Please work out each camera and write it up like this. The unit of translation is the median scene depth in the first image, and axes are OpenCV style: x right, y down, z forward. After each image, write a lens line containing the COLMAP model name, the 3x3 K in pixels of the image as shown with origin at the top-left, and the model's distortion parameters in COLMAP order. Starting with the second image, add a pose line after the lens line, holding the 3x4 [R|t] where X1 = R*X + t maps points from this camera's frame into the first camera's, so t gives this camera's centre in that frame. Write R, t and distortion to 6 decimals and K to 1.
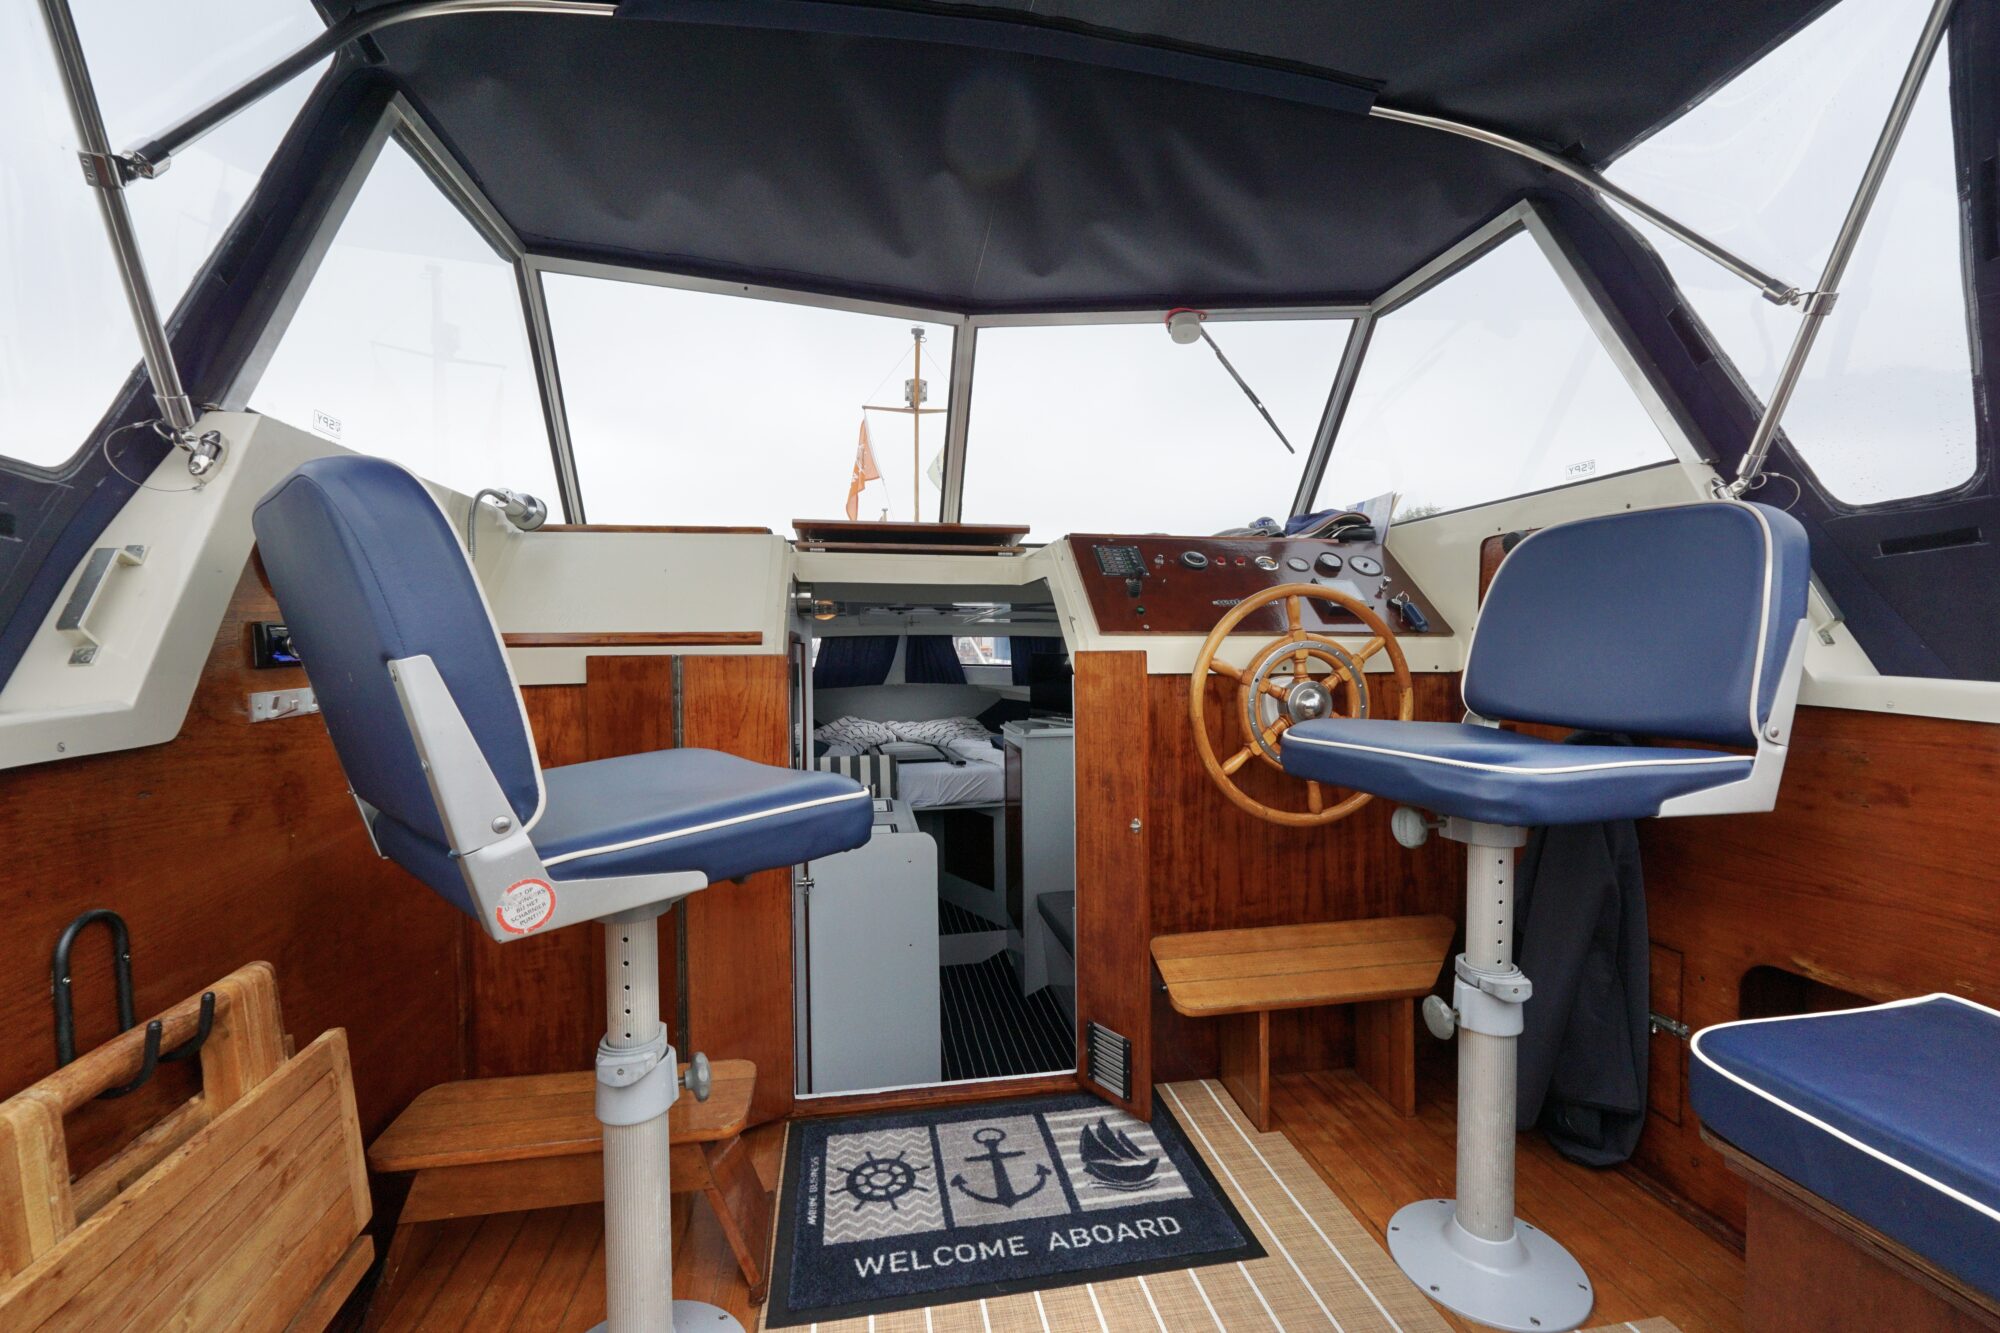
lens RADIAL K [[839.4, 0, 998.5], [0, 839.4, 662.5], [0, 0, 1]] dist [-0.018507, 0.007314]
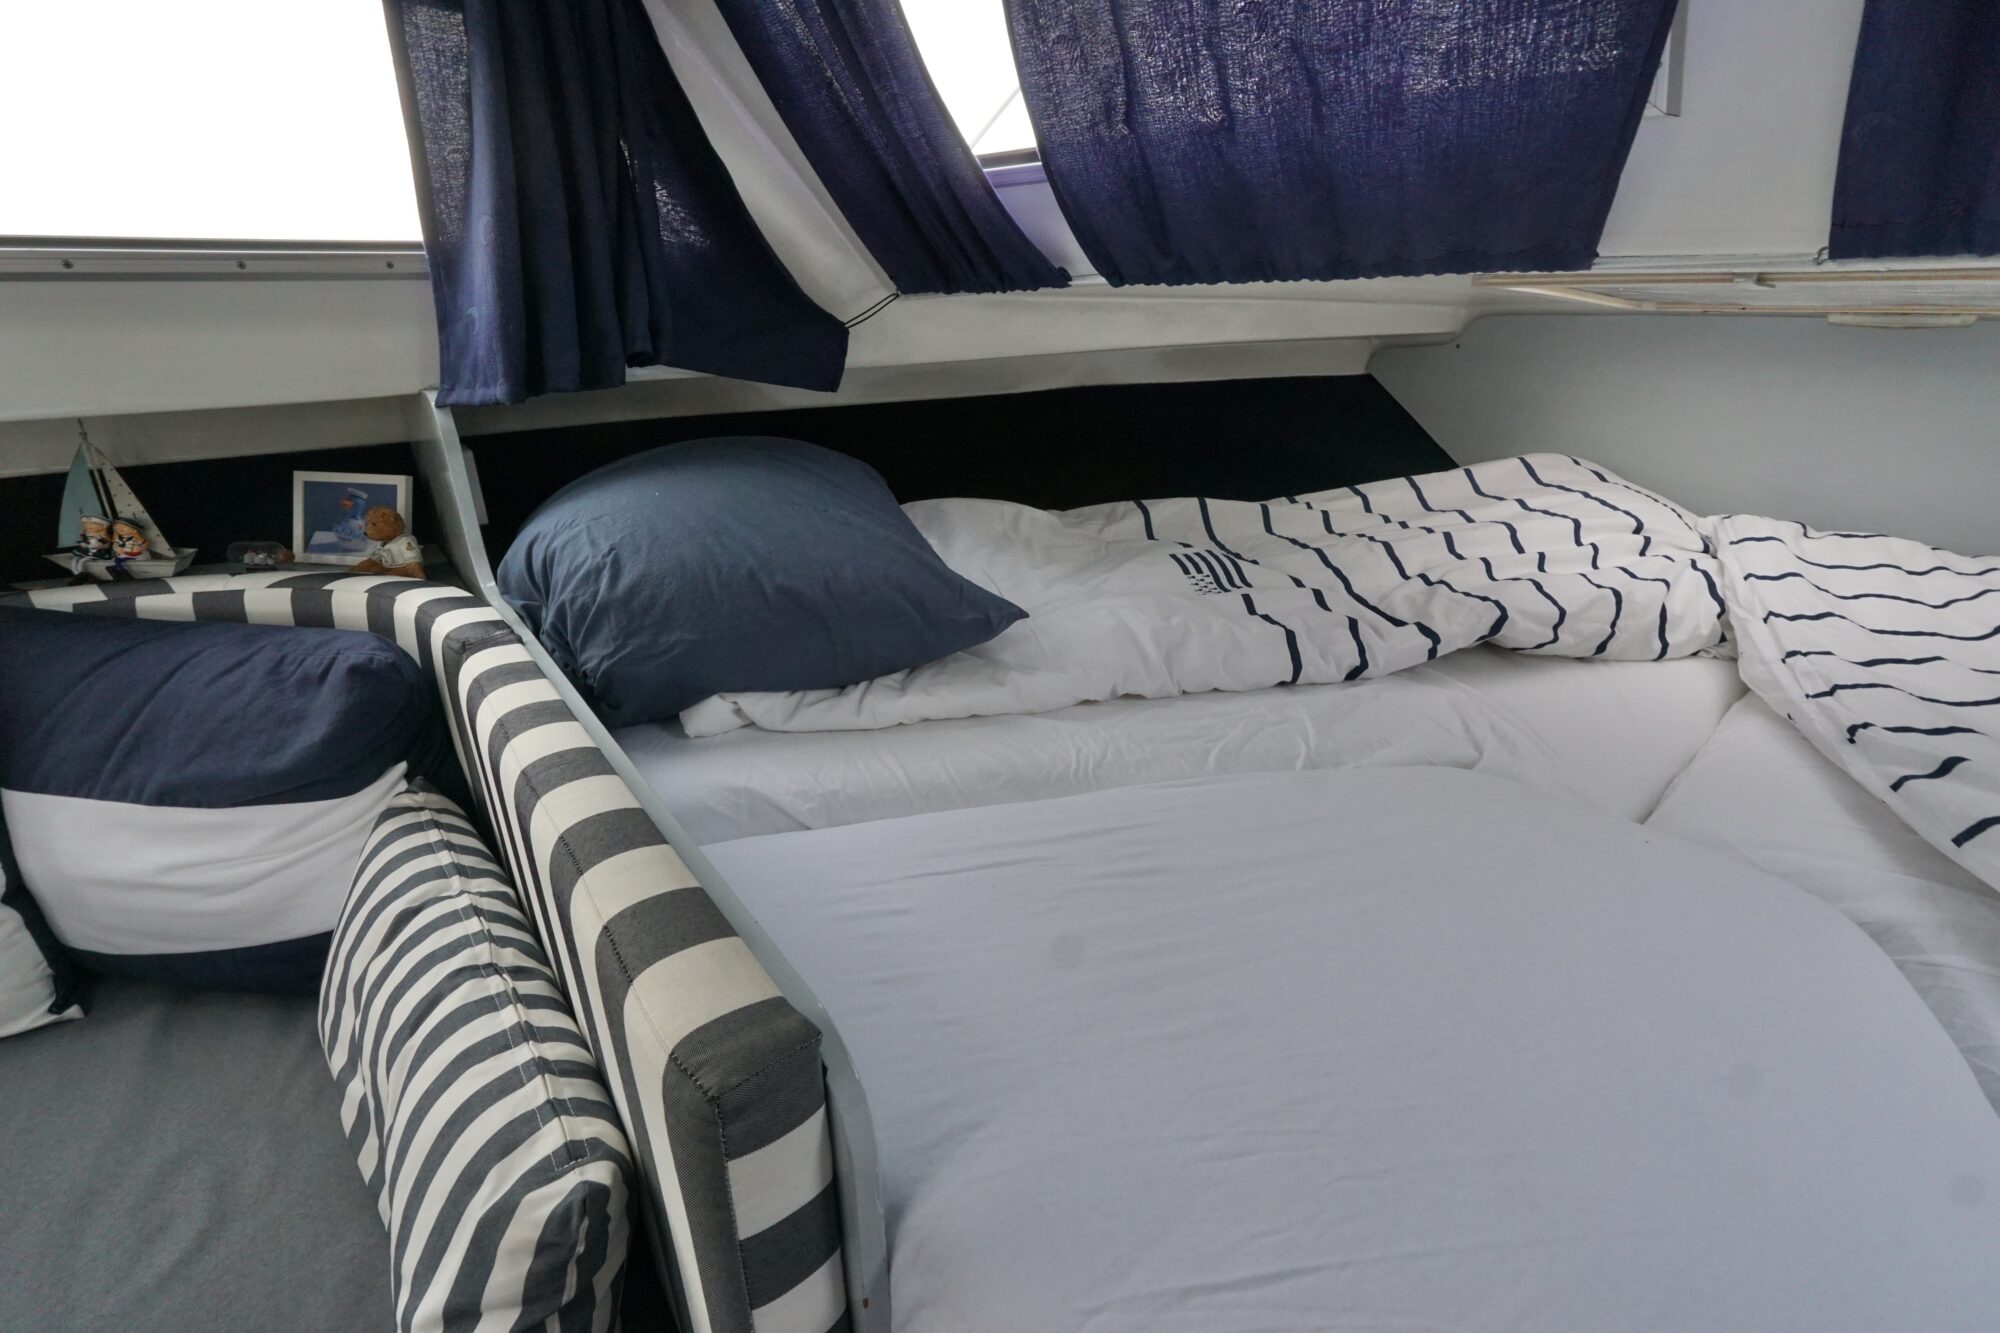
lens RADIAL K [[839.4, 0, 998.5], [0, 839.4, 662.5], [0, 0, 1]] dist [-0.018507, 0.007314]
pose [[0.488141, 0.359481, -0.795294, -0.162675], [-0.040841, 0.919645, 0.390621, 0.111645], [0.871809, -0.158197, 0.463598, 2.562023]]
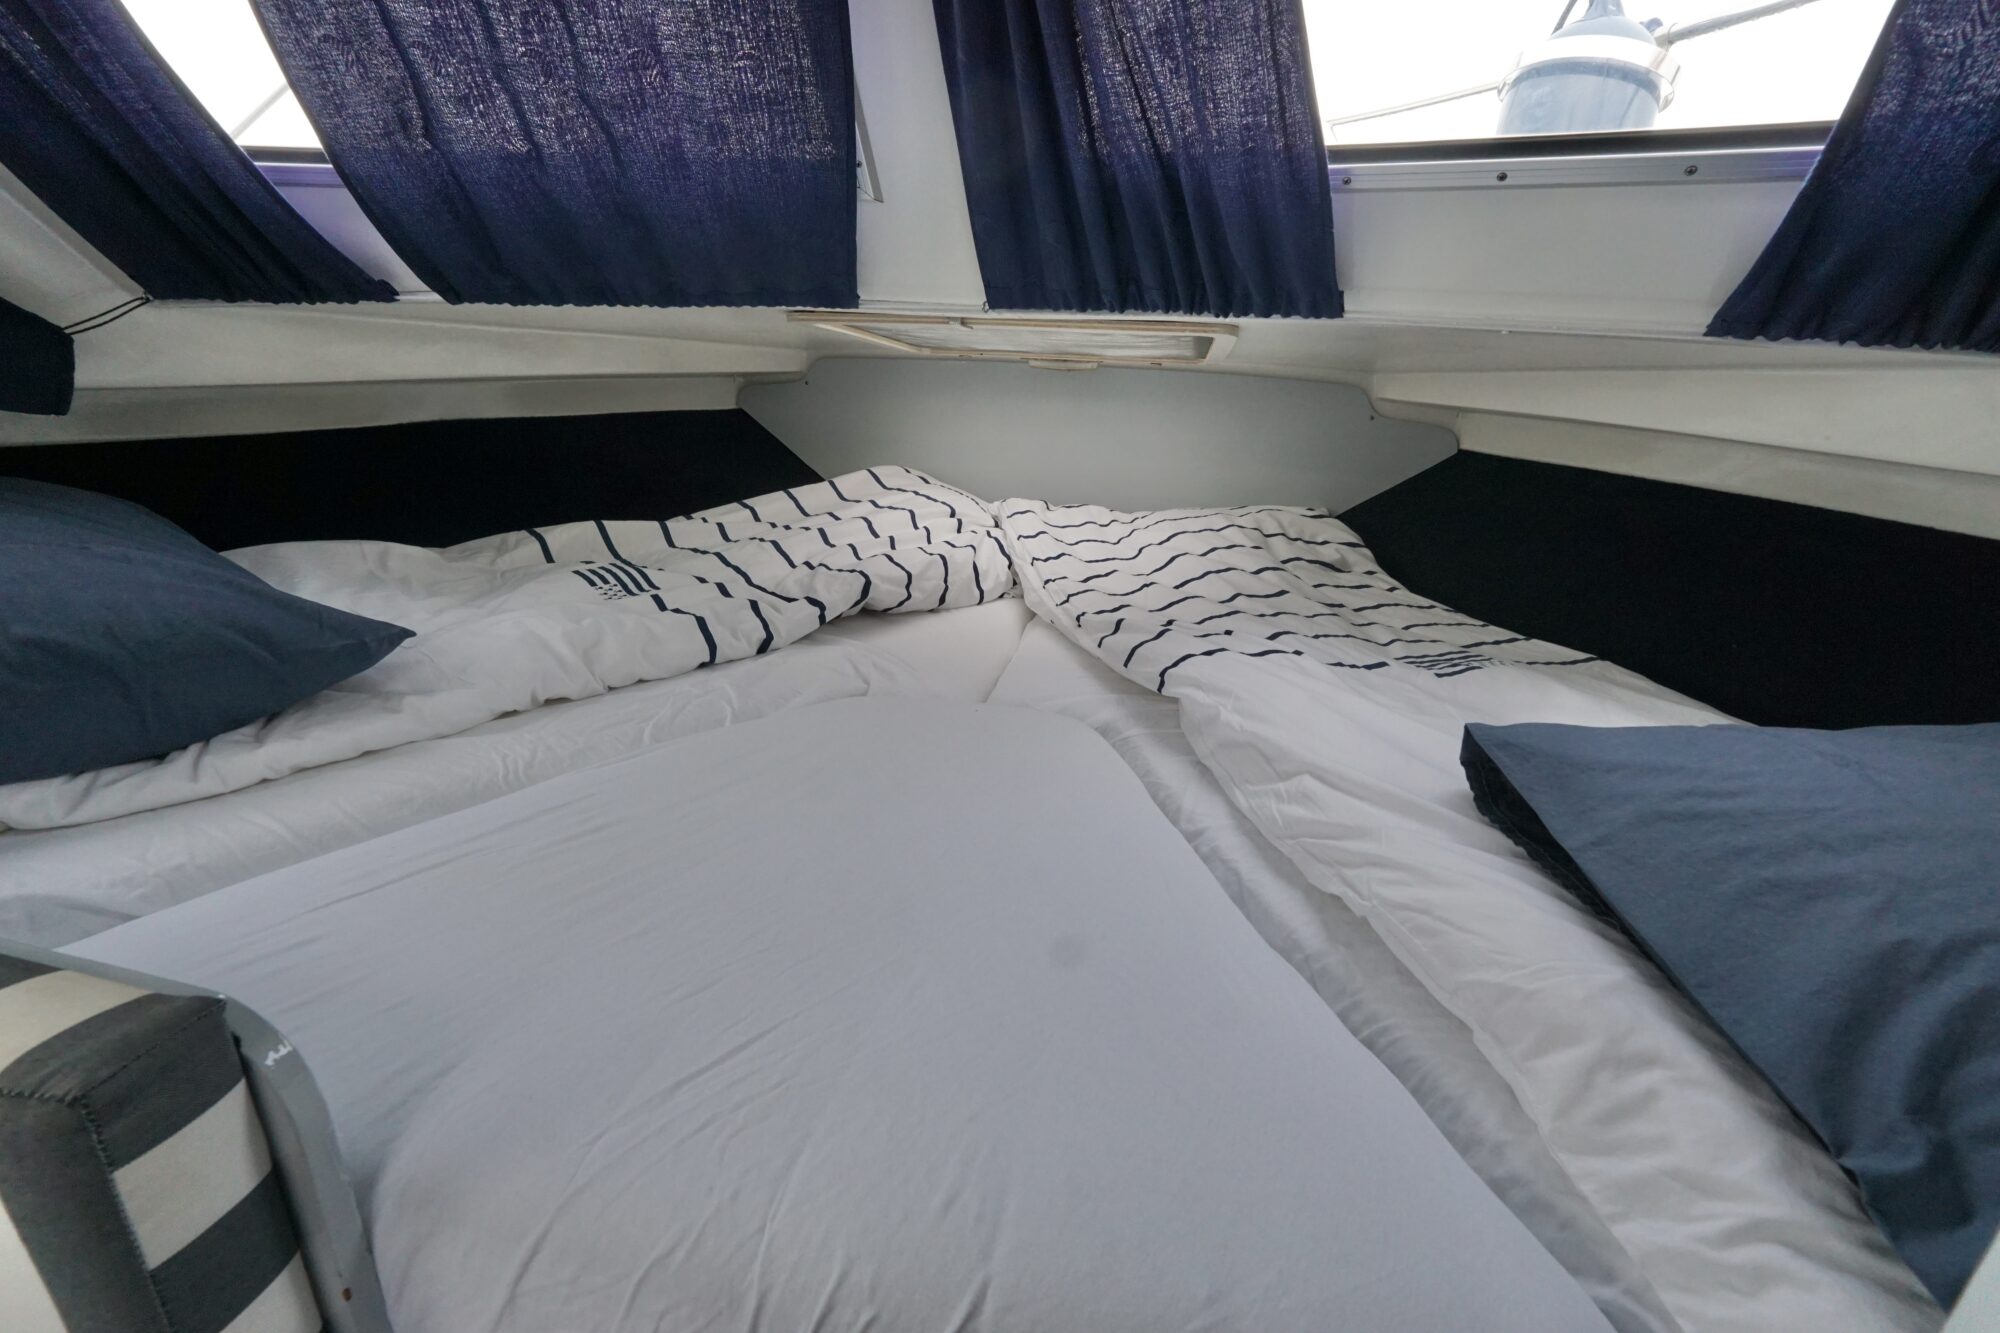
lens RADIAL K [[839.4, 0, 998.5], [0, 839.4, 662.5], [0, 0, 1]] dist [-0.018507, 0.007314]
pose [[0.919247, 0.173091, -0.353588, -0.091593], [-0.064845, 0.952462, 0.297675, 0.135122], [0.388304, -0.250708, 0.886772, 2.521714]]
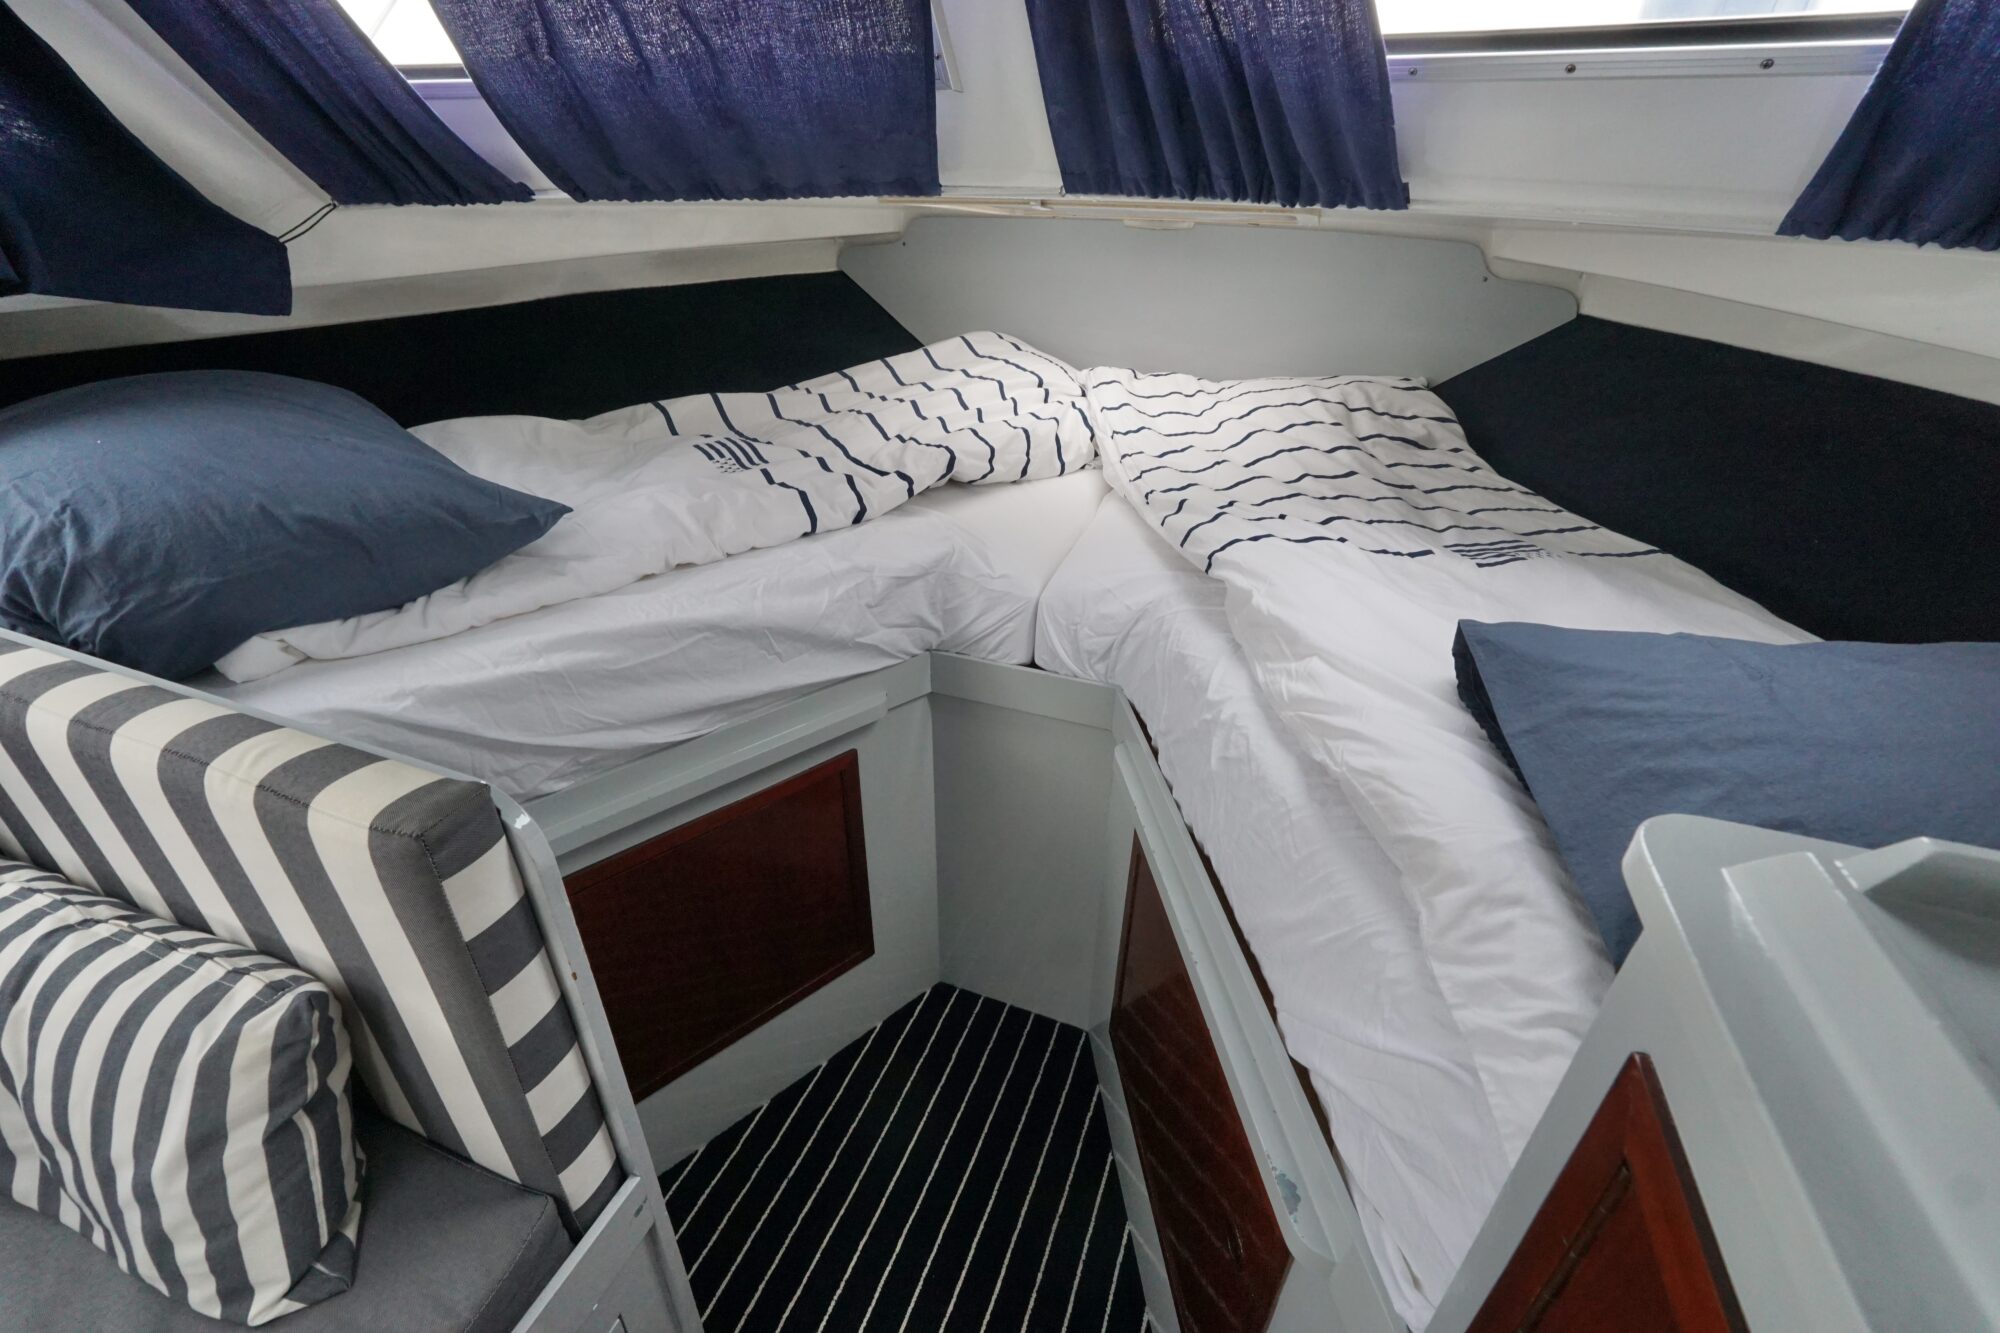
lens RADIAL K [[839.4, 0, 998.5], [0, 839.4, 662.5], [0, 0, 1]] dist [-0.018507, 0.007314]
pose [[0.861885, 0.271990, -0.427991, -0.040860], [-0.045526, 0.882084, 0.468888, 0.093169], [0.505057, -0.384642, 0.772637, 2.481694]]
